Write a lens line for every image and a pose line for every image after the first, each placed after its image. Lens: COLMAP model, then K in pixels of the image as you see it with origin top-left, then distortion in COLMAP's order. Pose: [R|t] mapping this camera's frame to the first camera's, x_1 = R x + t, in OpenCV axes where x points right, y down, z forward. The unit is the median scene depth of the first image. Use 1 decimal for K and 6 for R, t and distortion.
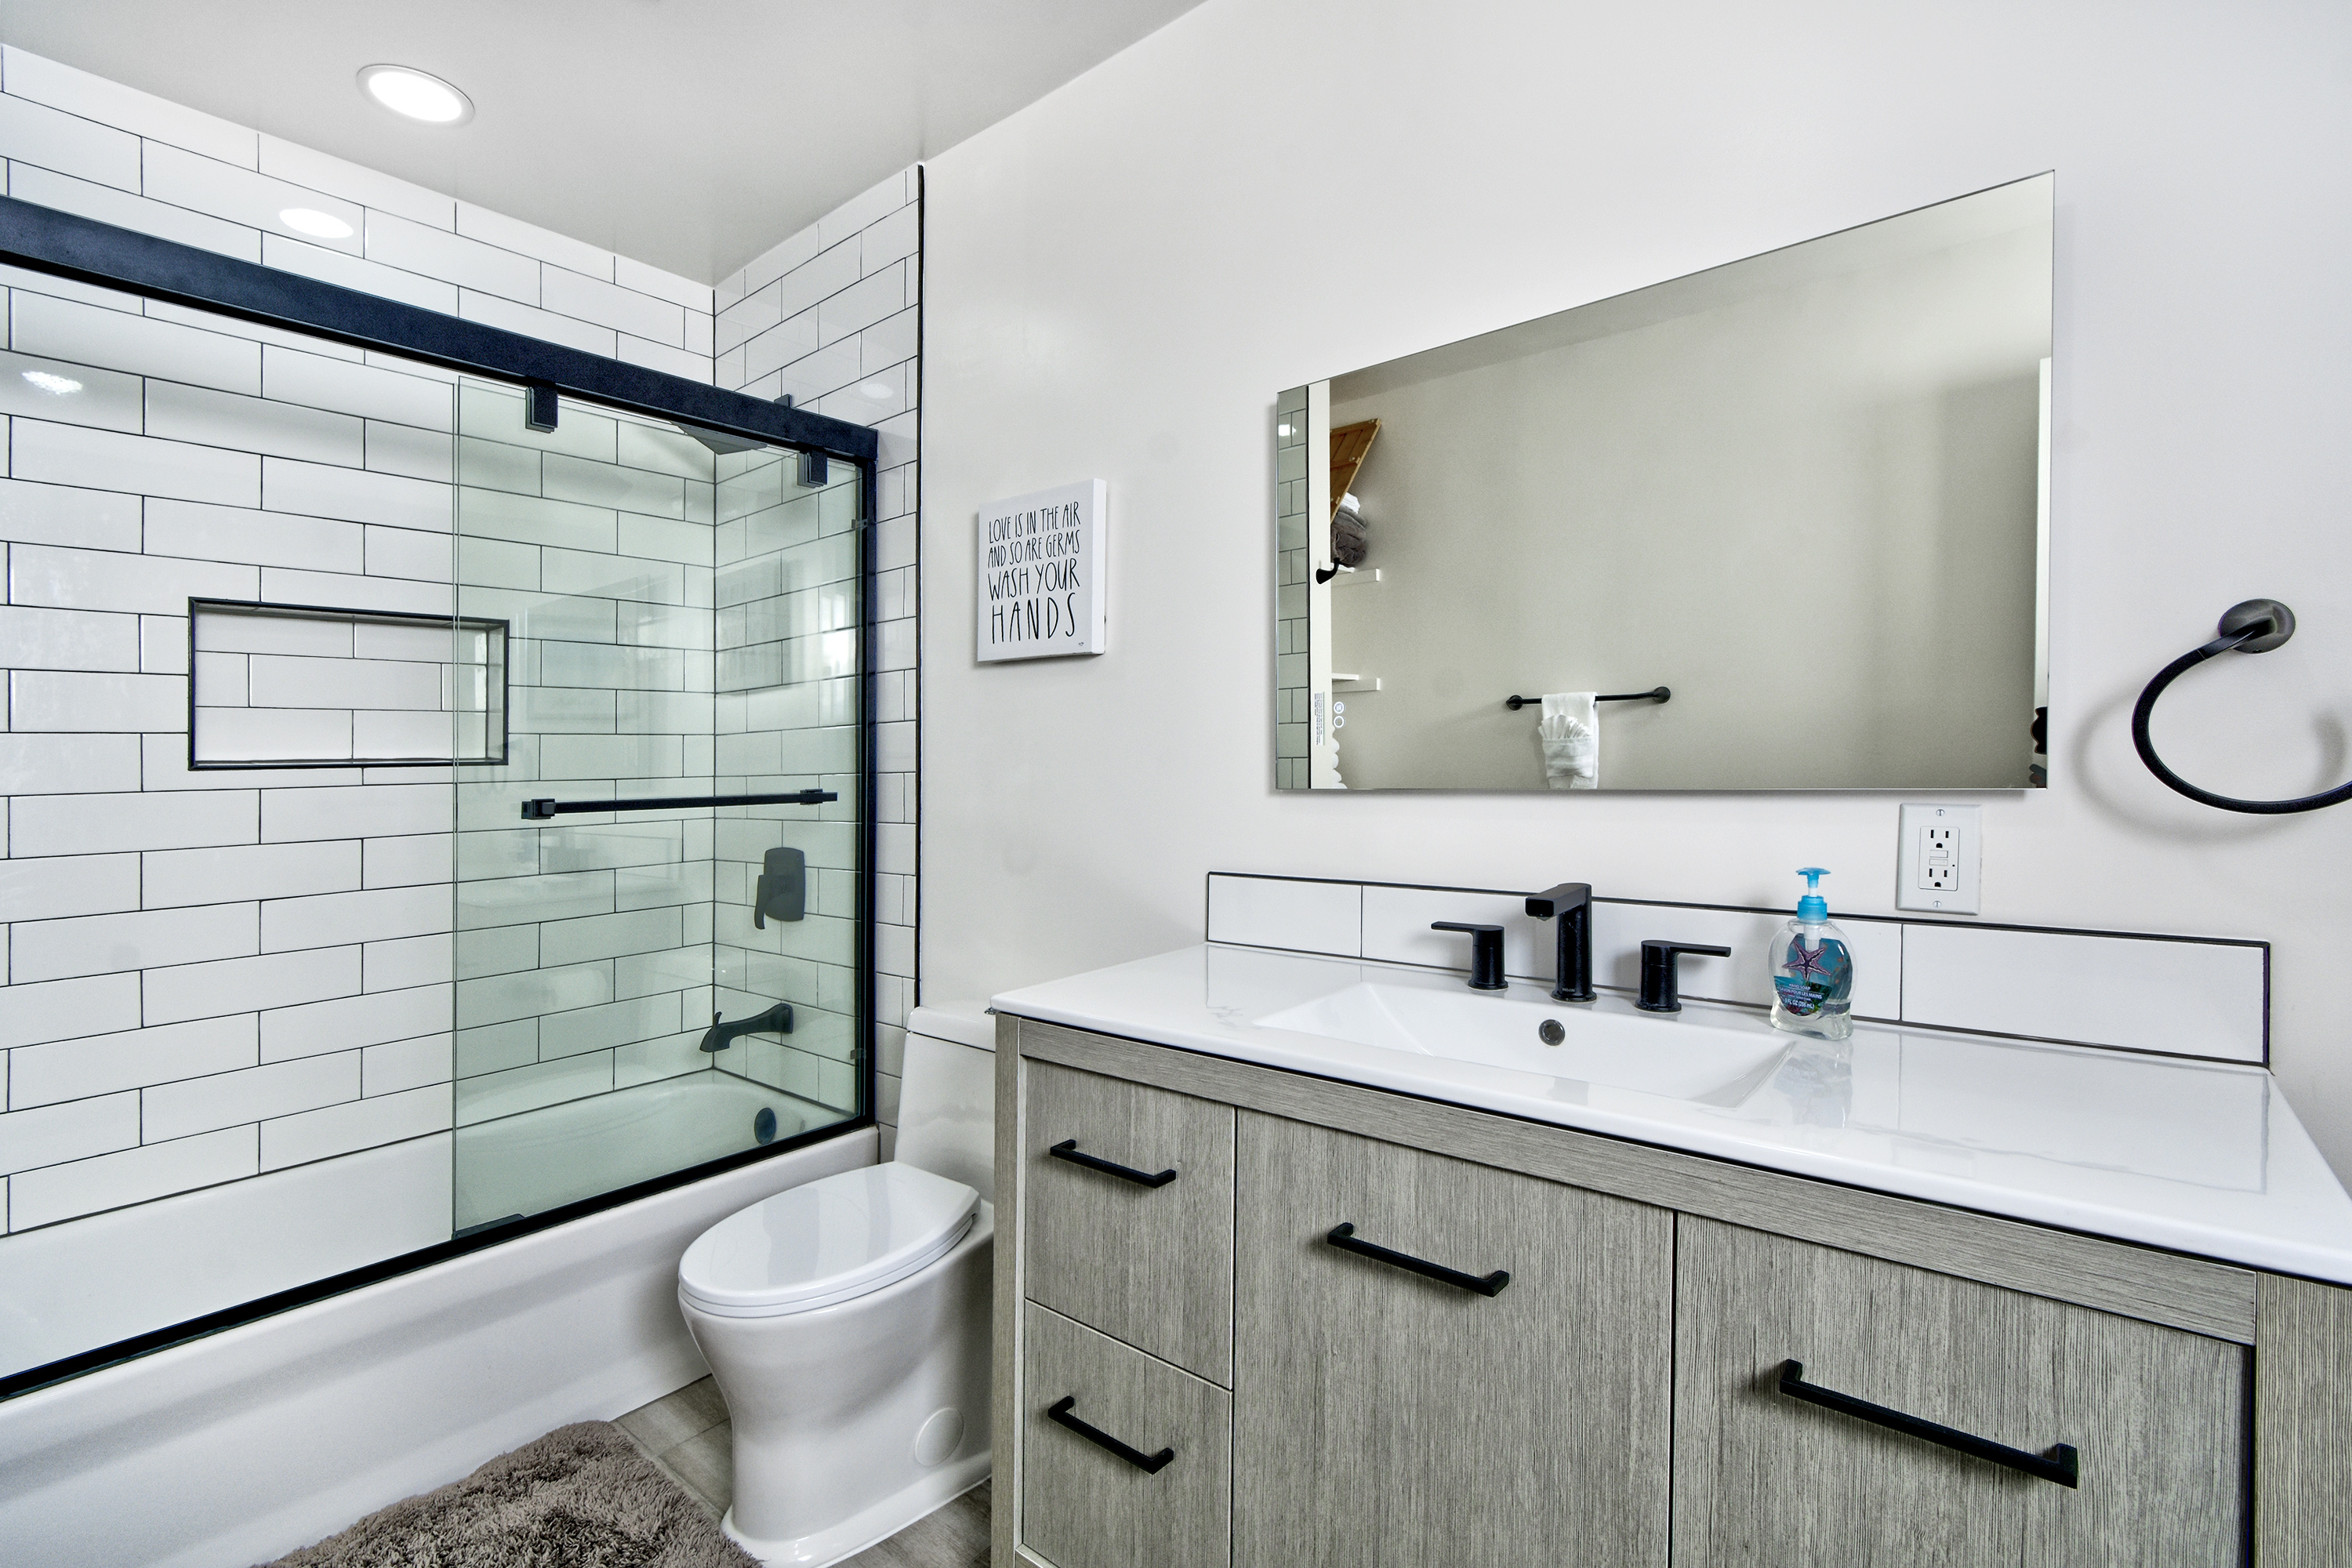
lens RADIAL K [[1049.5, 0, 1176.0], [0, 1049.5, 784.0], [0, 0, 1]] dist [0.002441, 0.000099]
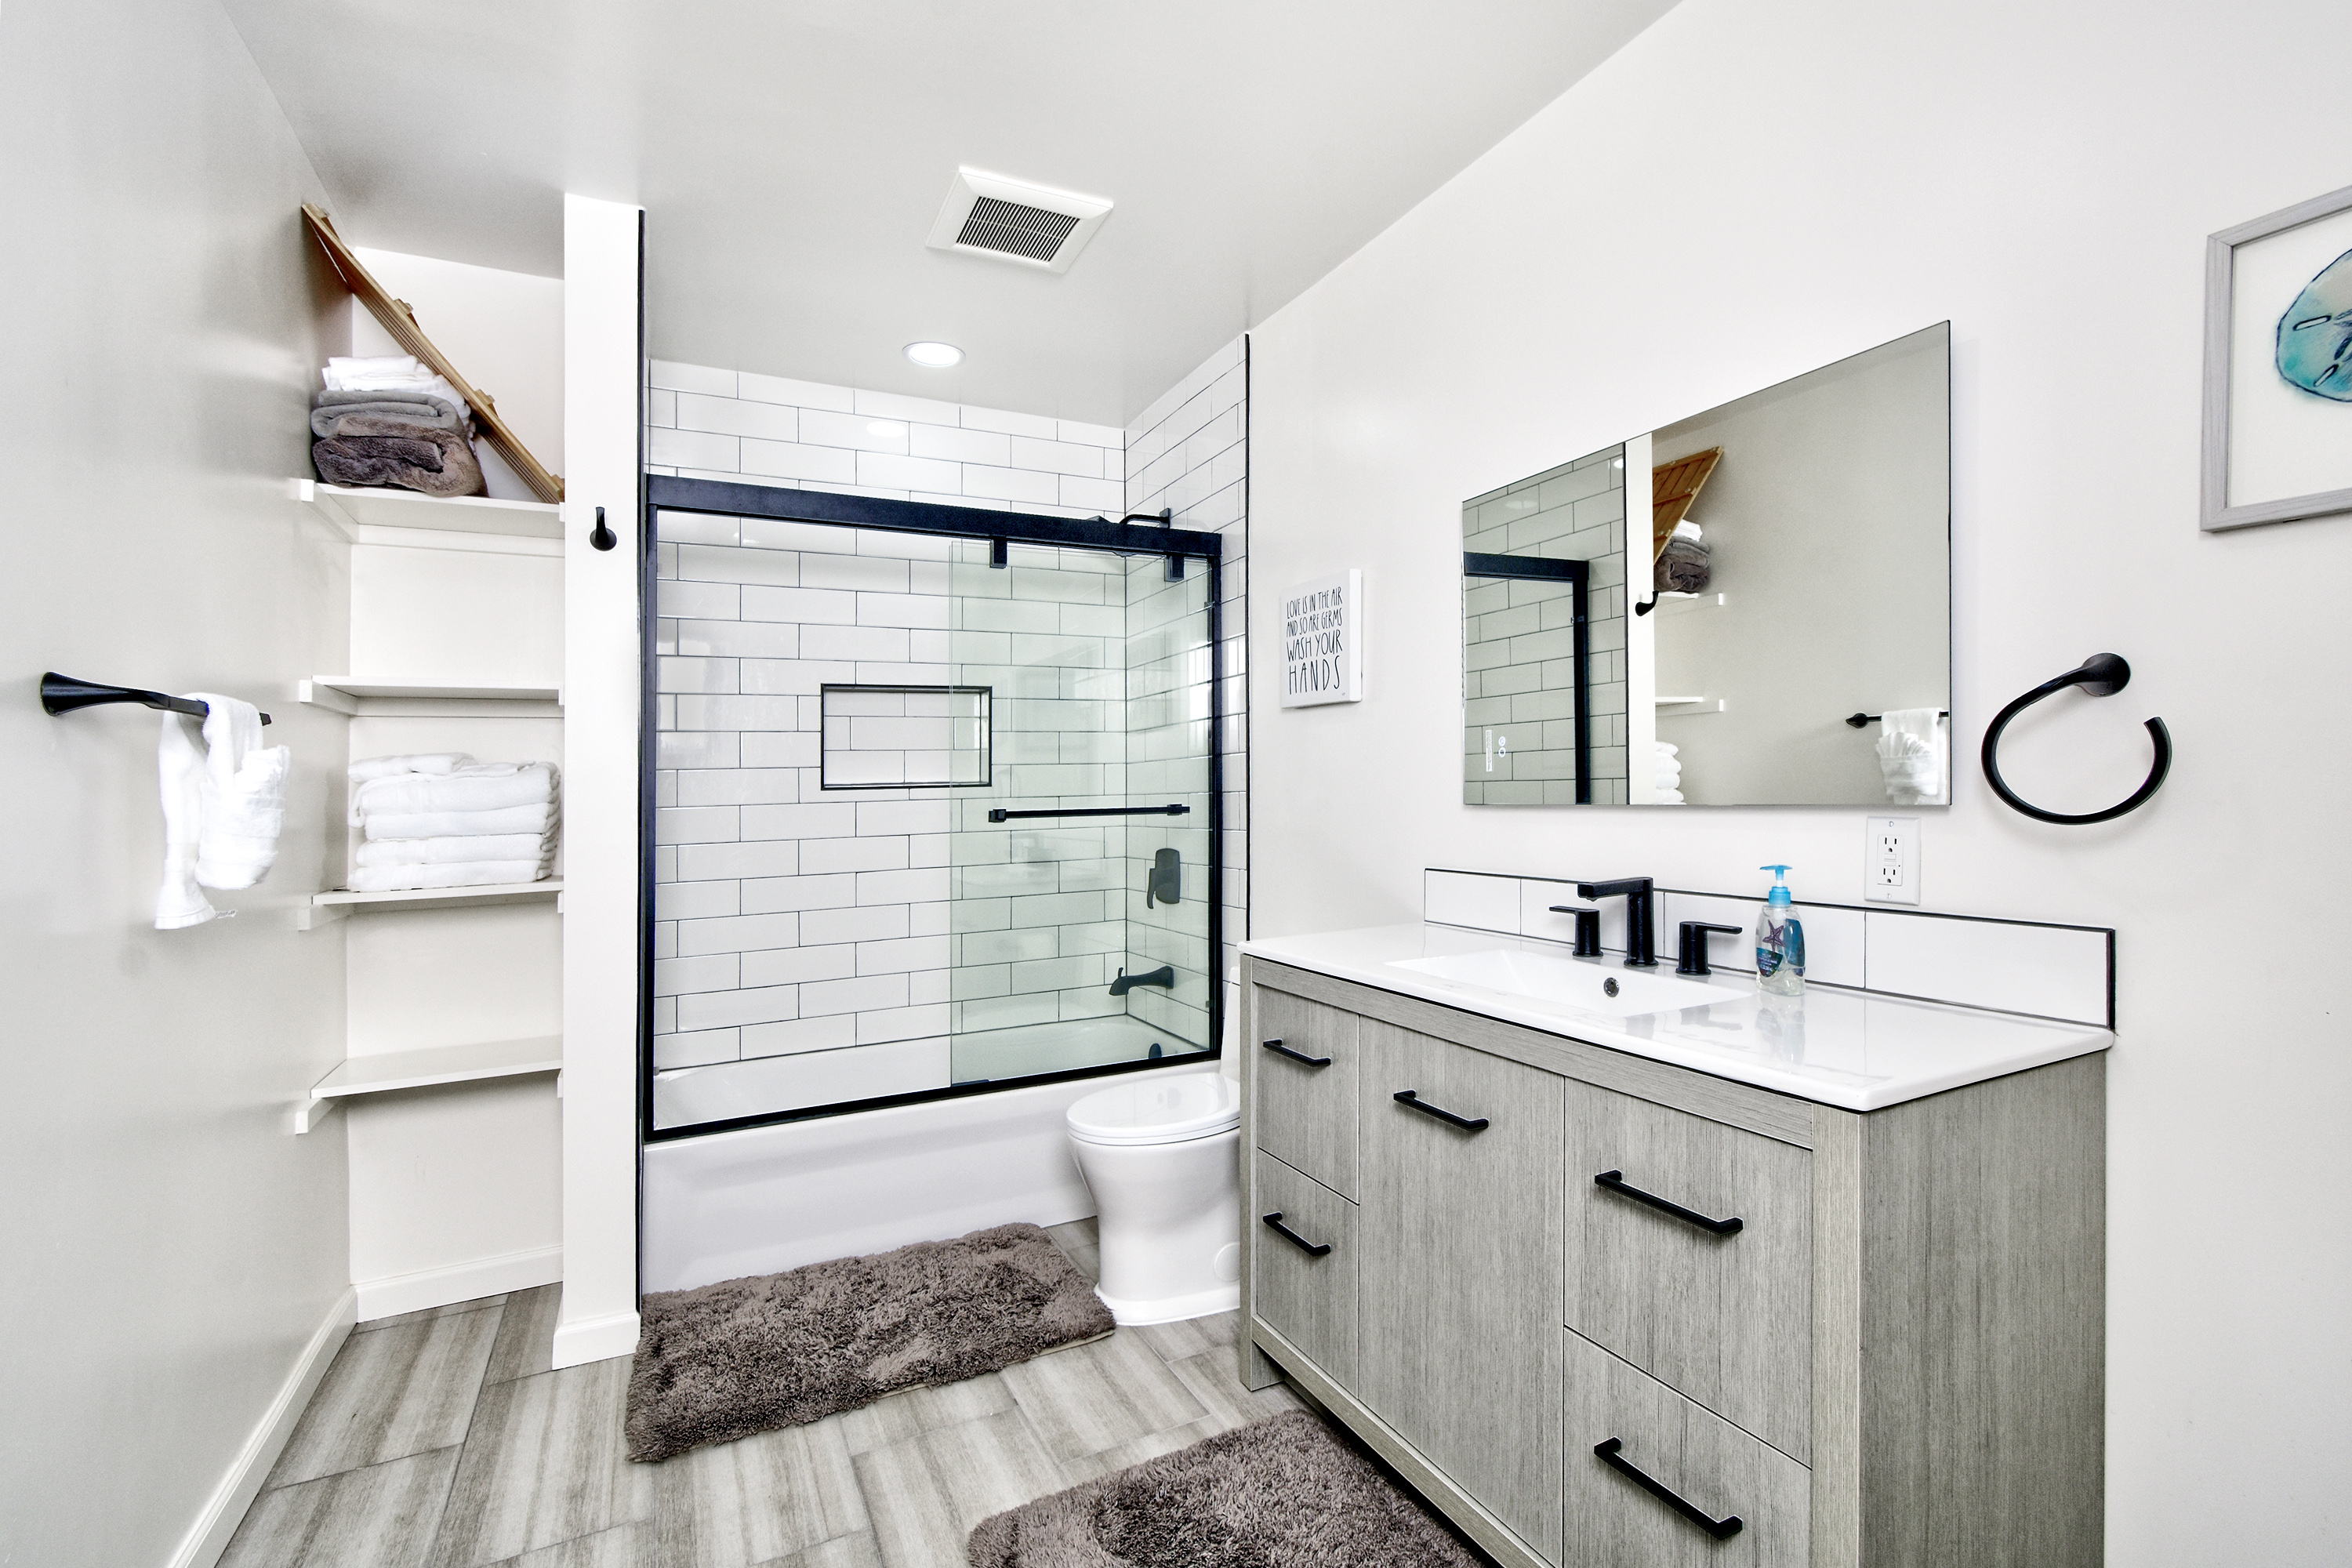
lens RADIAL K [[1059.4, 0, 1211.2], [0, 1059.4, 815.6], [0, 0, 1]] dist [-0.000011, 0.000037]
pose [[0.919859, 0.008282, -0.392161, 0.279652], [-0.003147, 0.999901, 0.013736, 0.001332], [0.392236, -0.011401, 0.919794, -0.291007]]
